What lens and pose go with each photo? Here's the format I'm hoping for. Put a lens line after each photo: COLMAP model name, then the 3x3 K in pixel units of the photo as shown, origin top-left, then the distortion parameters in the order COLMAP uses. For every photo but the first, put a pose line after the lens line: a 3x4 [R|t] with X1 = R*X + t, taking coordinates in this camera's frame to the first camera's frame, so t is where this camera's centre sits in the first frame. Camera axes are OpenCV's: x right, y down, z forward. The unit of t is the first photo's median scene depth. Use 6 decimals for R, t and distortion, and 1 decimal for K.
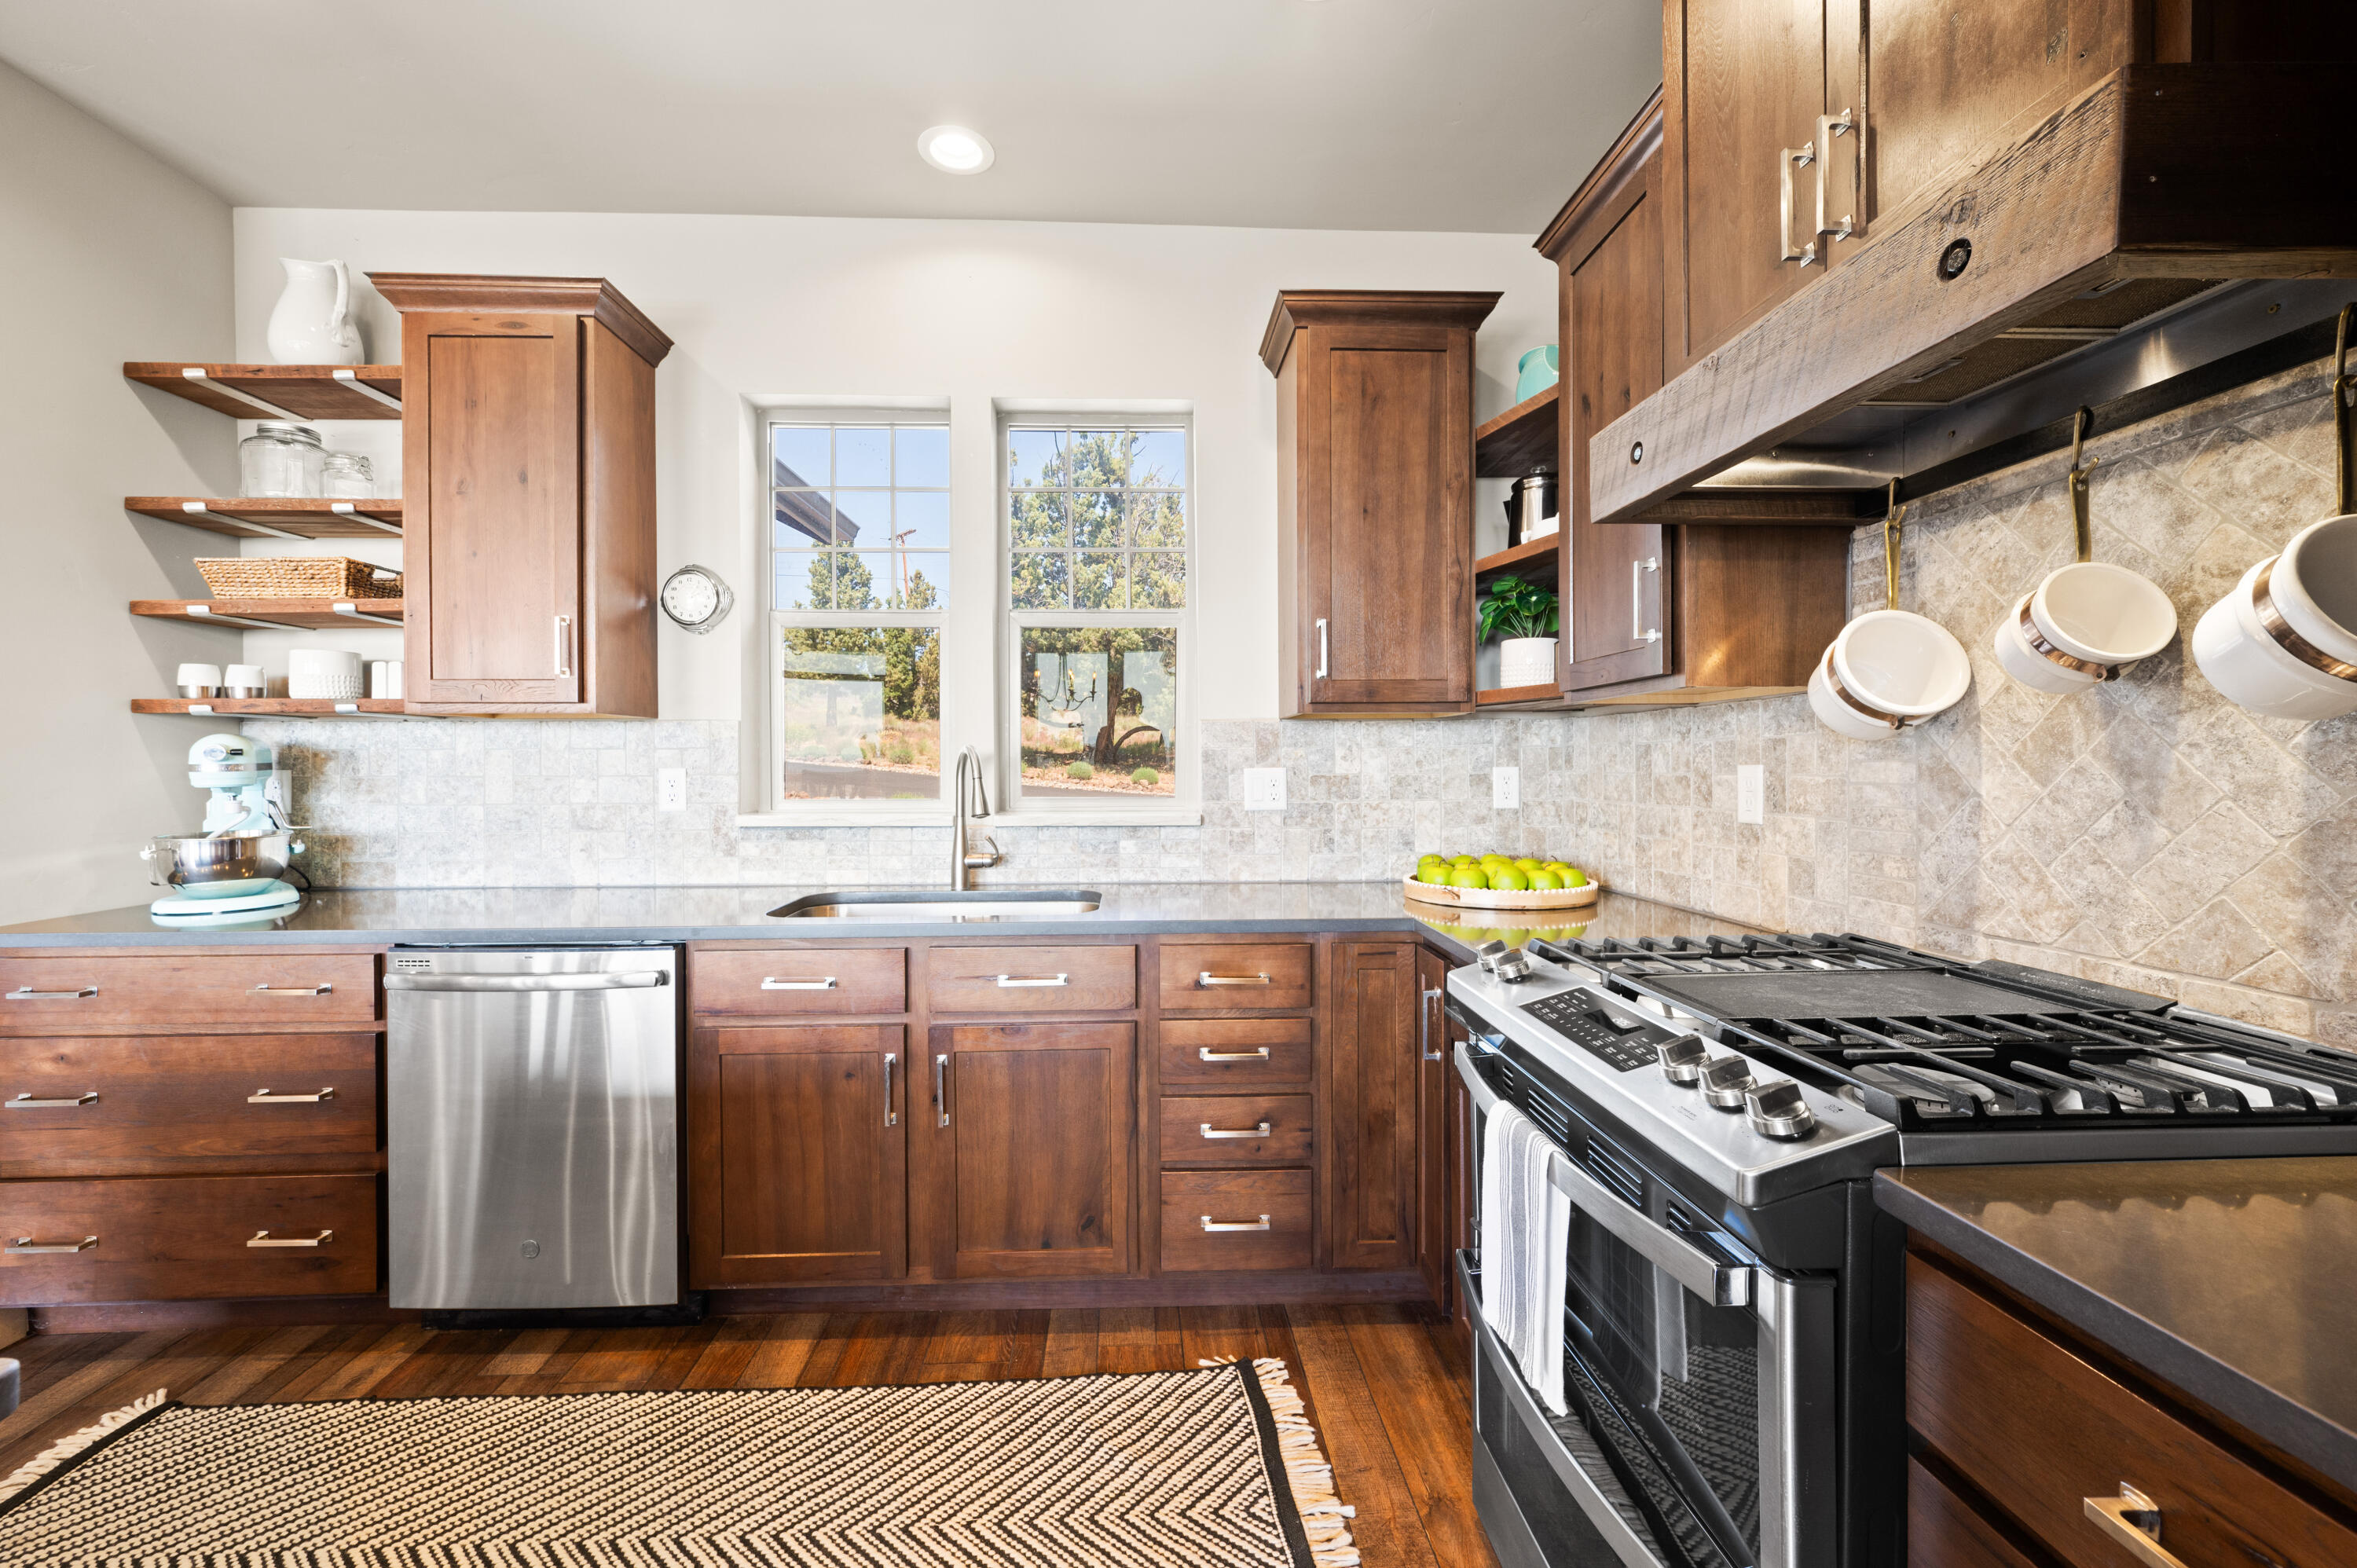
lens RADIAL K [[942.8, 0, 1177.8], [0, 942.8, 771.9], [0, 0, 1]] dist [-0.000065, 0.001727]
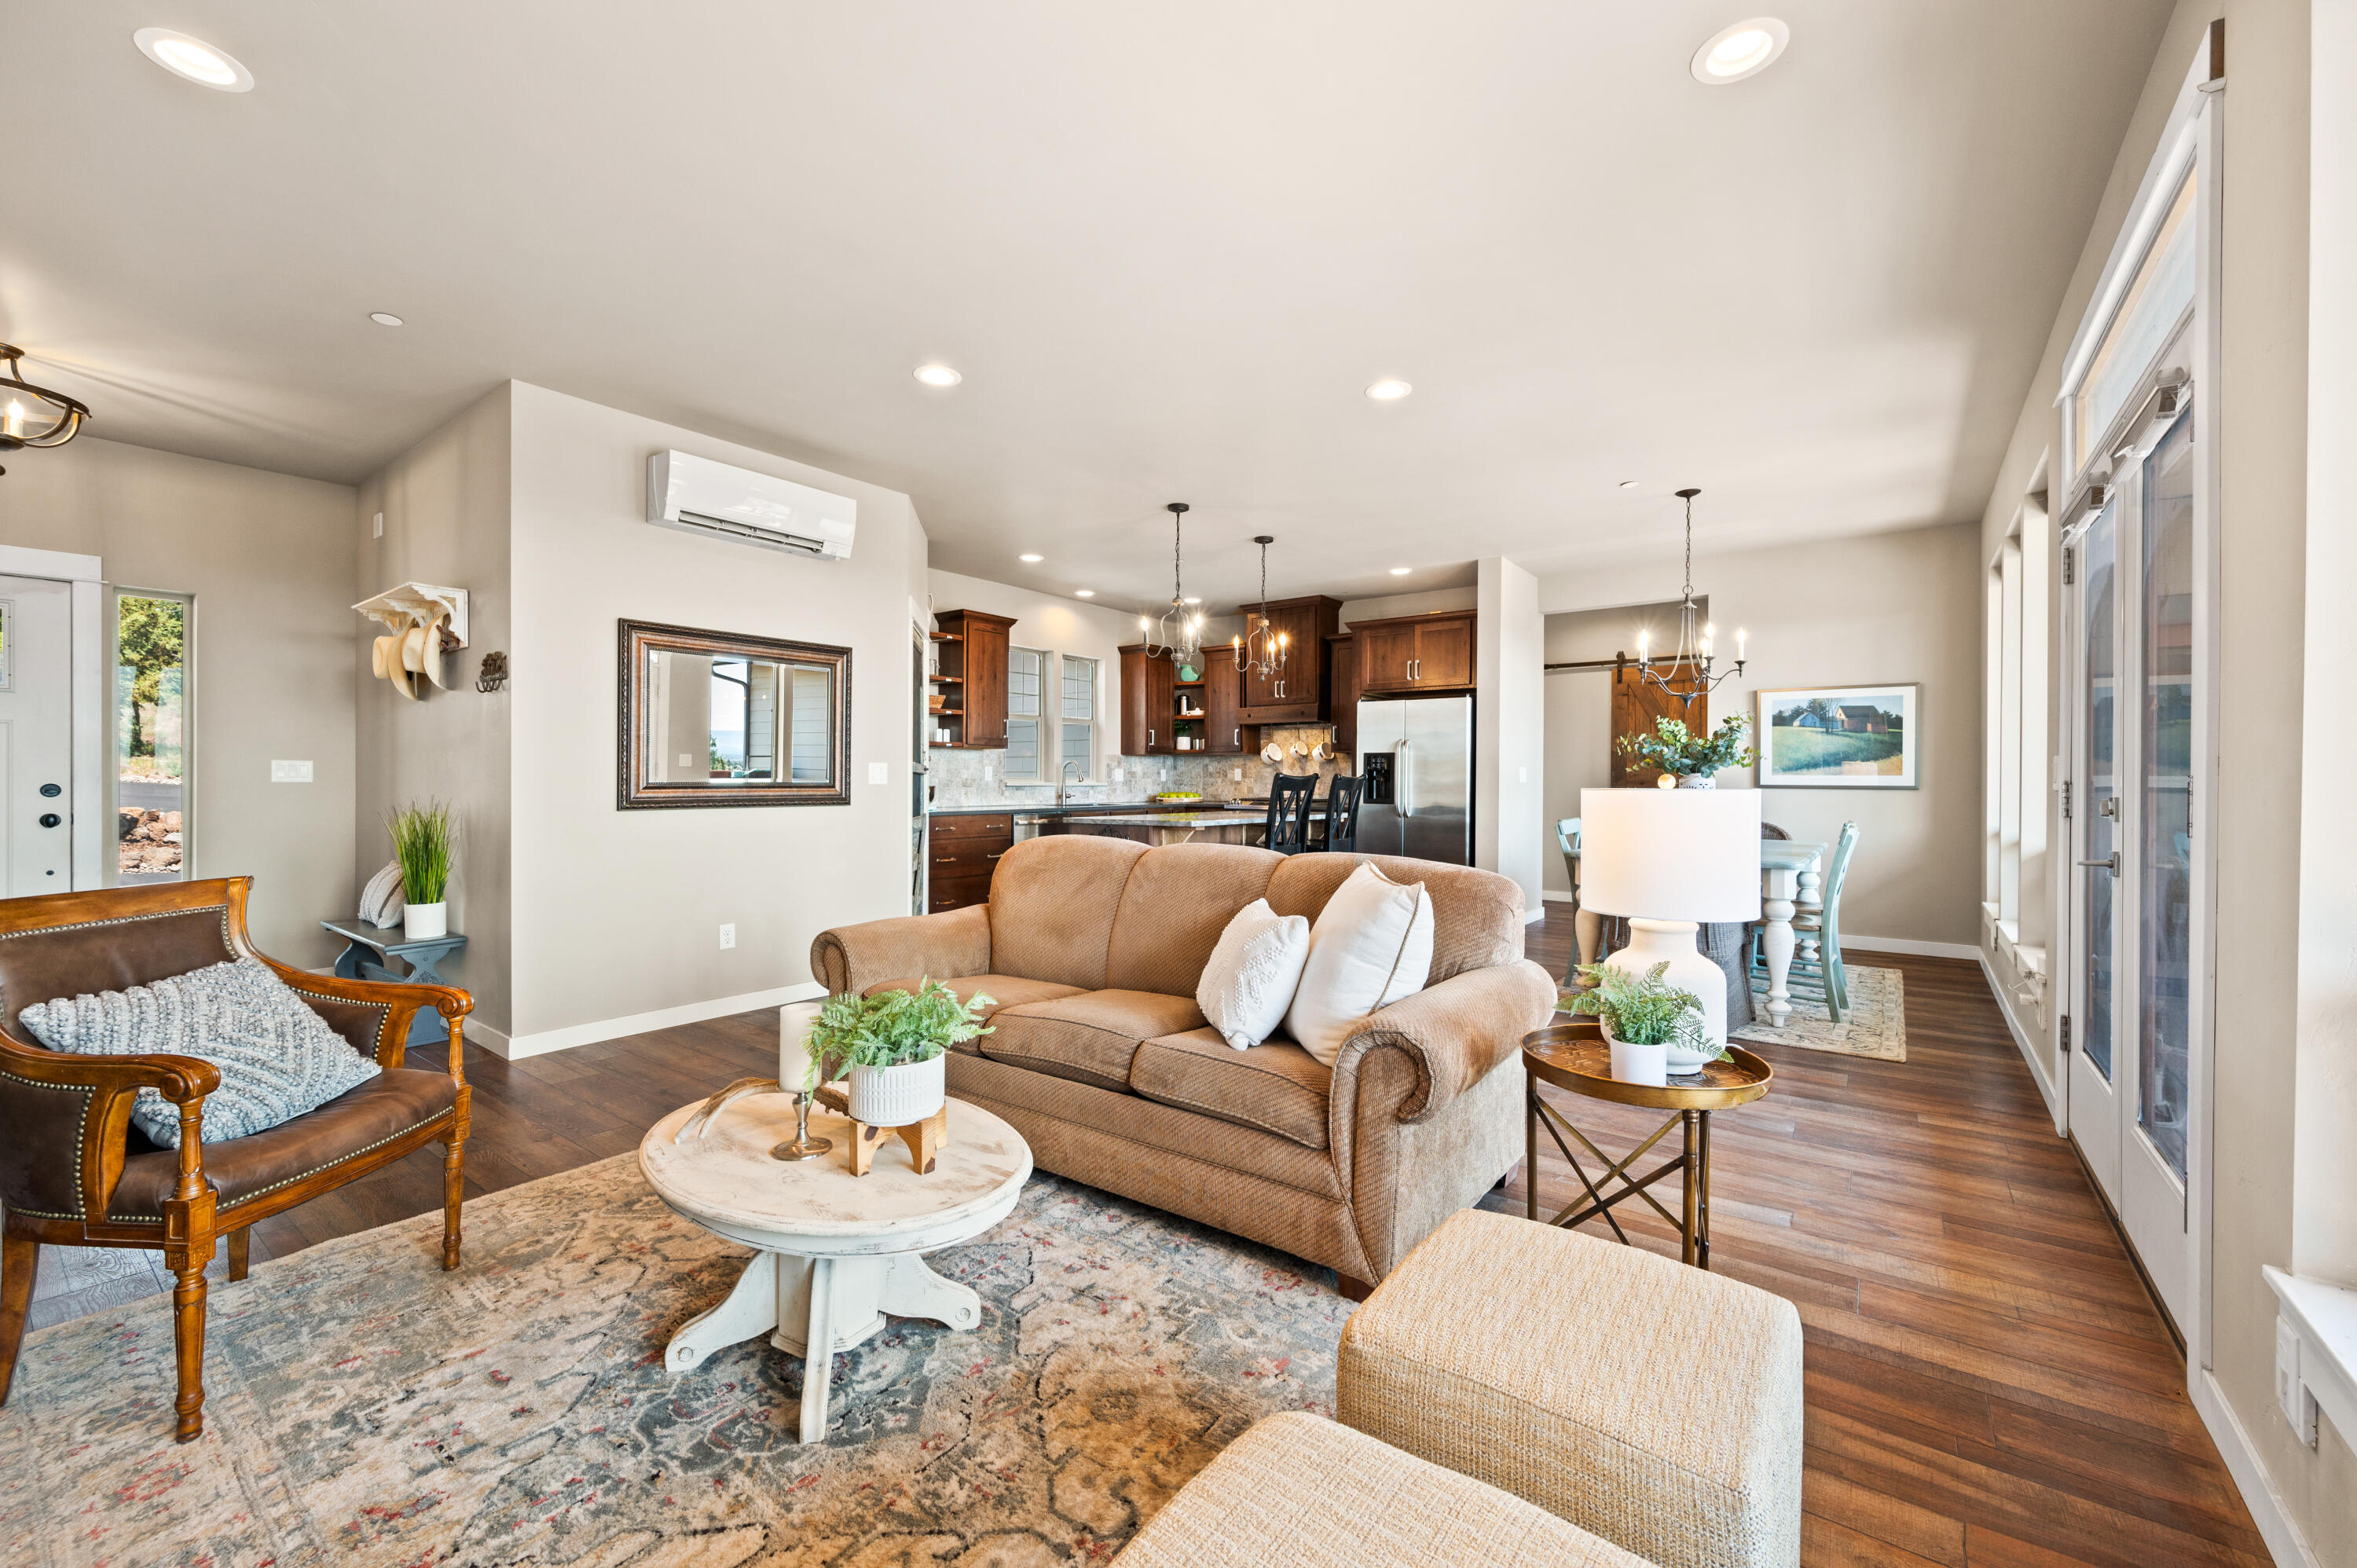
lens RADIAL K [[942.8, 0, 1180.2], [0, 942.8, 780.7], [0, 0, 1]] dist [-0.000065, 0.001727]
pose [[0.632350, 0.004104, 0.774672, -2.656366], [0.002305, 0.999972, -0.007179, 0.069307], [-0.774679, 0.006325, 0.632323, -1.462062]]
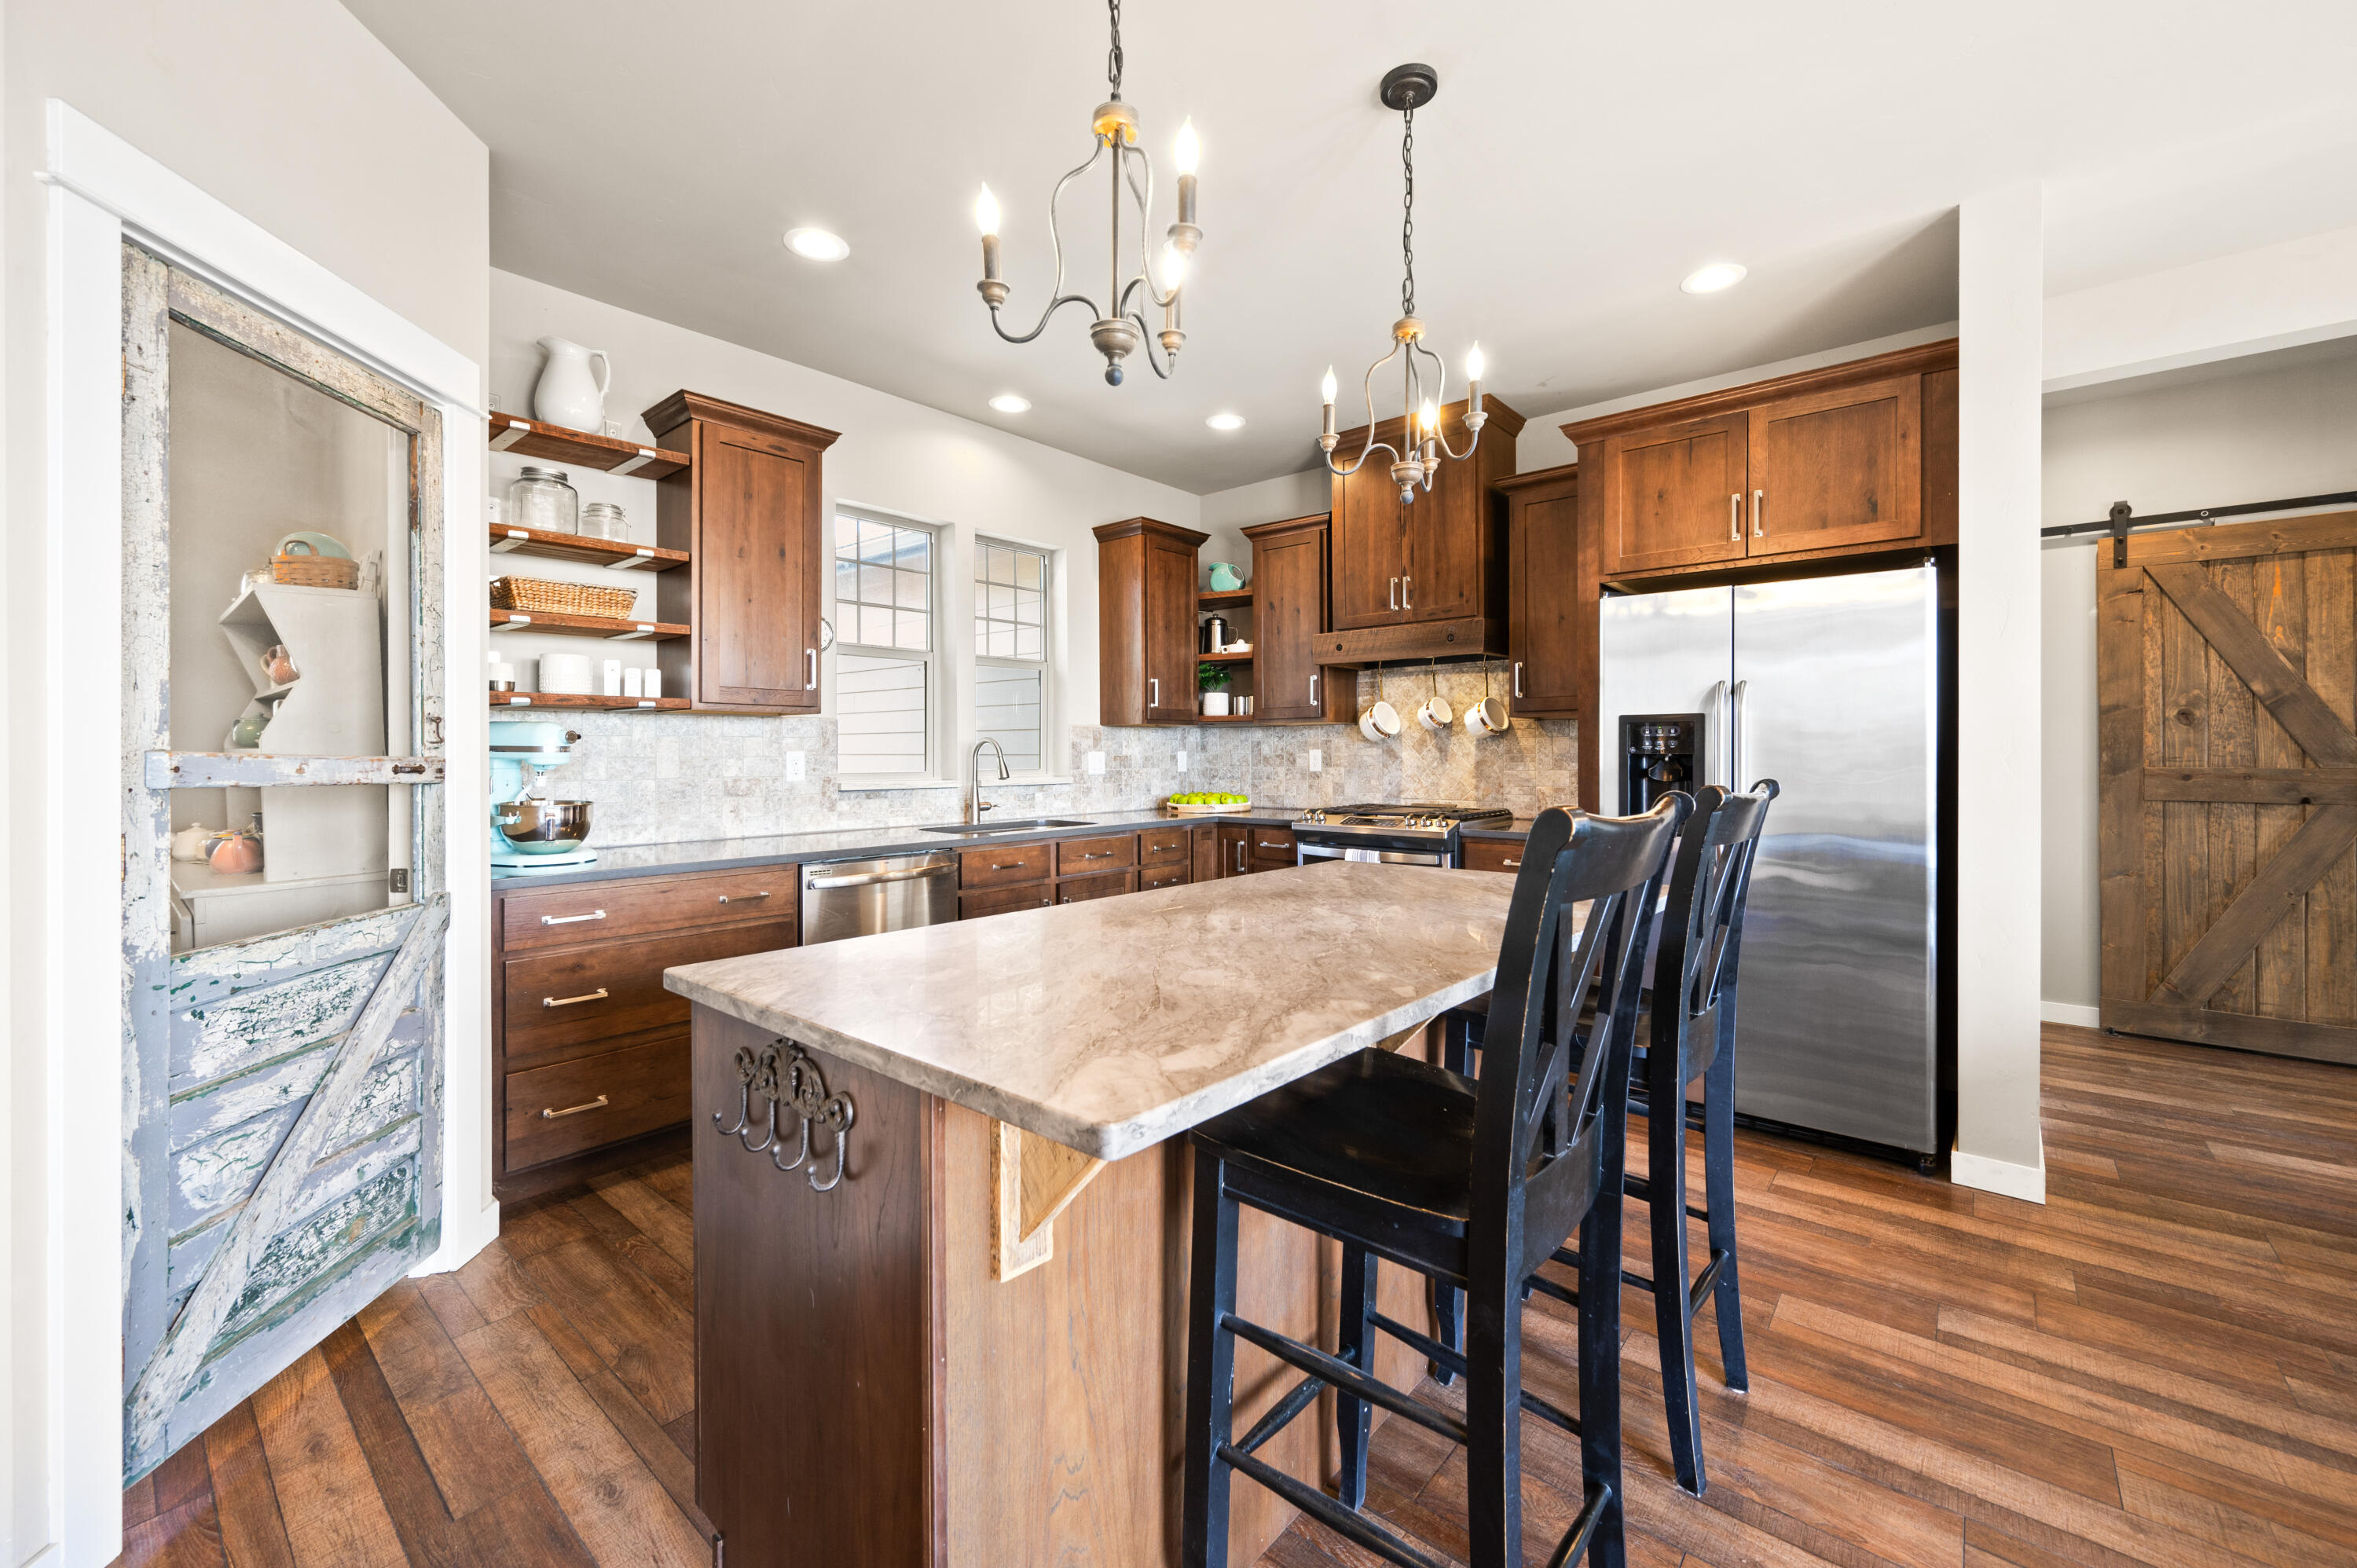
lens RADIAL K [[942.8, 0, 1185.6], [0, 942.8, 748.7], [0, 0, 1]] dist [-0.000065, 0.001727]
pose [[0.676902, 0.003661, 0.736064, -1.277182], [0.007770, 0.999896, -0.012119, 0.015509], [-0.736032, 0.013922, 0.676804, -0.427608]]
